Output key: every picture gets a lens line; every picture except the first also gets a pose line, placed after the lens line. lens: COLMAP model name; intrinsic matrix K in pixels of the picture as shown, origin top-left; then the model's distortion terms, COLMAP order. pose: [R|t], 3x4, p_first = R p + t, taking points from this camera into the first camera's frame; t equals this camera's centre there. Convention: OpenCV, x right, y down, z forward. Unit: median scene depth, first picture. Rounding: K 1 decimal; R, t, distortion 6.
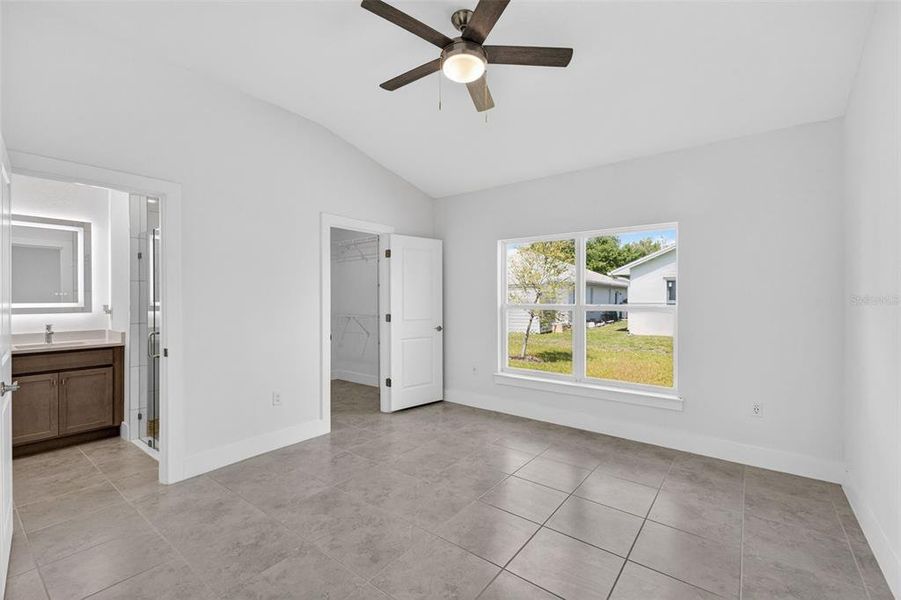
lens RADIAL K [[392.4, 0, 449.9], [0, 392.4, 296.6], [0, 0, 1]] dist [0.006427, -0.000034]
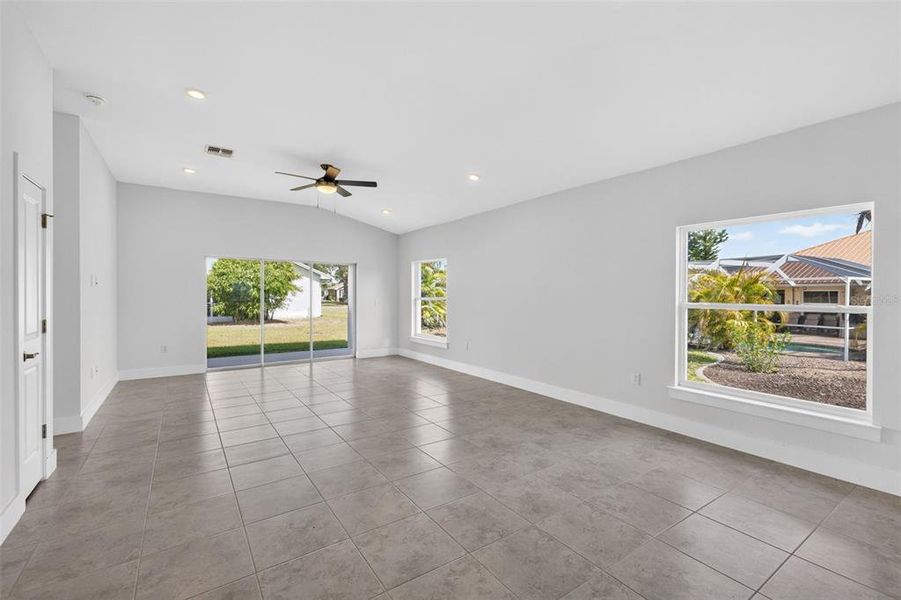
lens RADIAL K [[392.4, 0, 454.1], [0, 392.4, 297.4], [0, 0, 1]] dist [0.006427, -0.000034]
pose [[0.950140, 0.006153, -0.311762, 1.132446], [-0.004265, 0.999968, 0.006736, 0.005937], [0.311794, -0.005070, 0.950136, -0.821987]]
